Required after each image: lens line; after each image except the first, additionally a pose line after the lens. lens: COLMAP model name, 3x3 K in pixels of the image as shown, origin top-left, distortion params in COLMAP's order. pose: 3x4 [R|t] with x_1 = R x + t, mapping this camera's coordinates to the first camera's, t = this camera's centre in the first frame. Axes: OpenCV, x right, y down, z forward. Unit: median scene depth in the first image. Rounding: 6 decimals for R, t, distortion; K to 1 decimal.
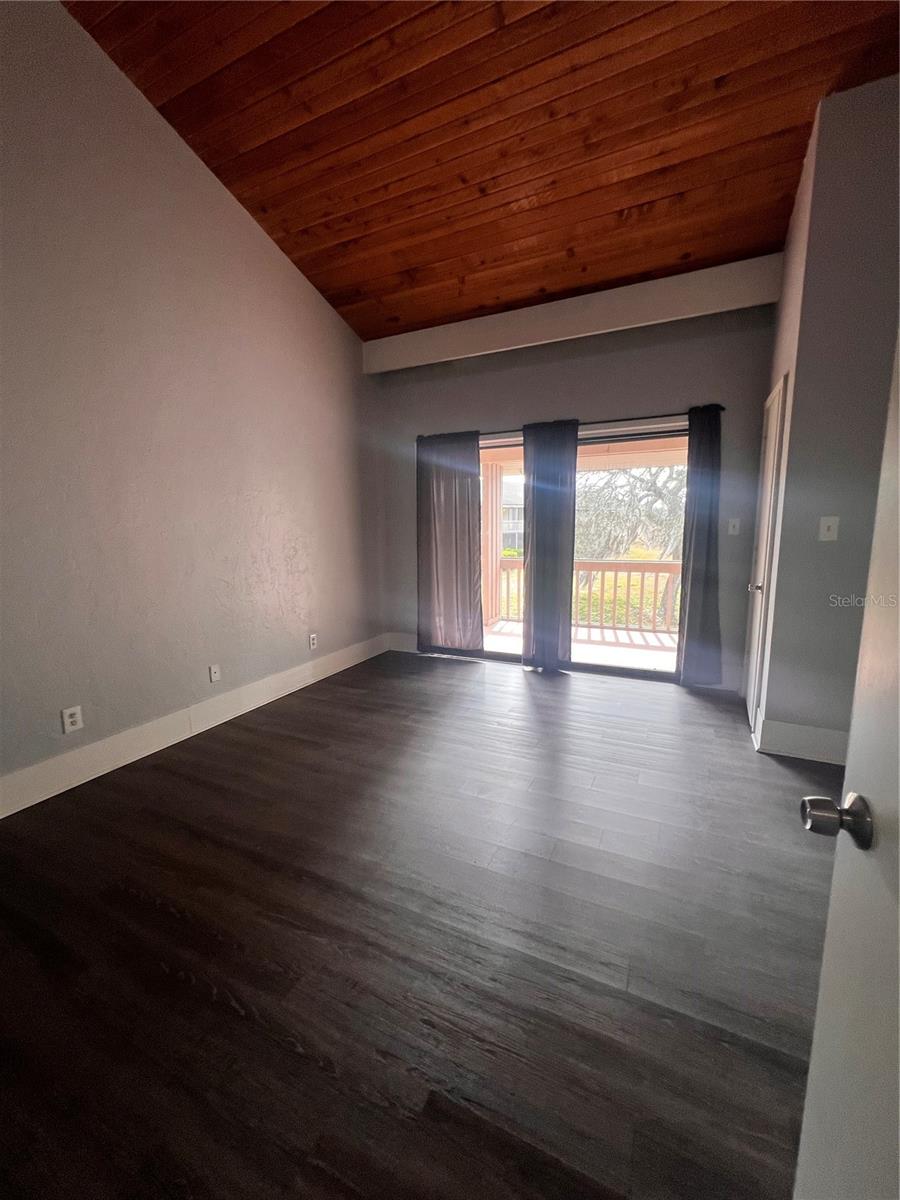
lens RADIAL K [[487.2, 0, 396.4], [0, 487.2, 613.0], [0, 0, 1]] dist [0.001790, -0.000449]
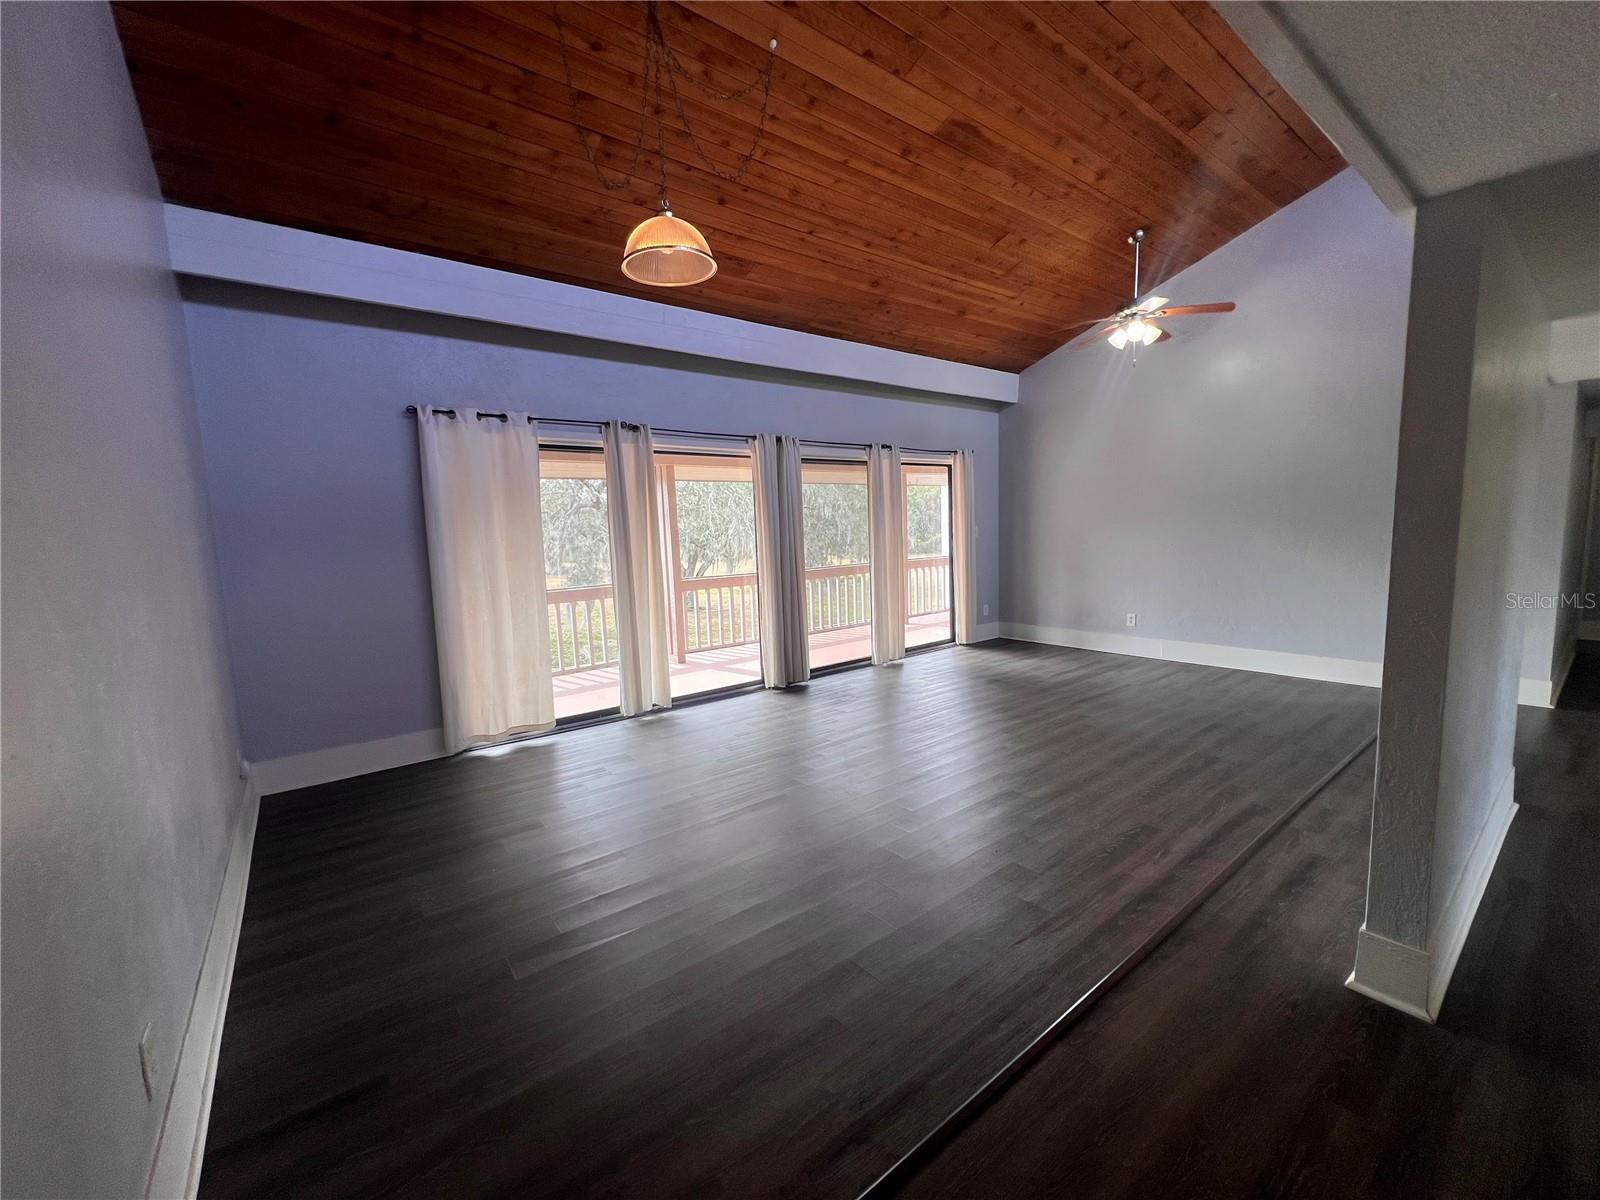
lens RADIAL K [[641.1, 0, 799.3], [0, 641.1, 601.3], [0, 0, 1]] dist [-0.001704, -0.000089]
pose [[0.435913, -0.098863, 0.894542, -0.579247], [0.193861, 0.980930, 0.013942, -0.043794], [-0.878862, 0.167339, 0.446766, 0.277101]]
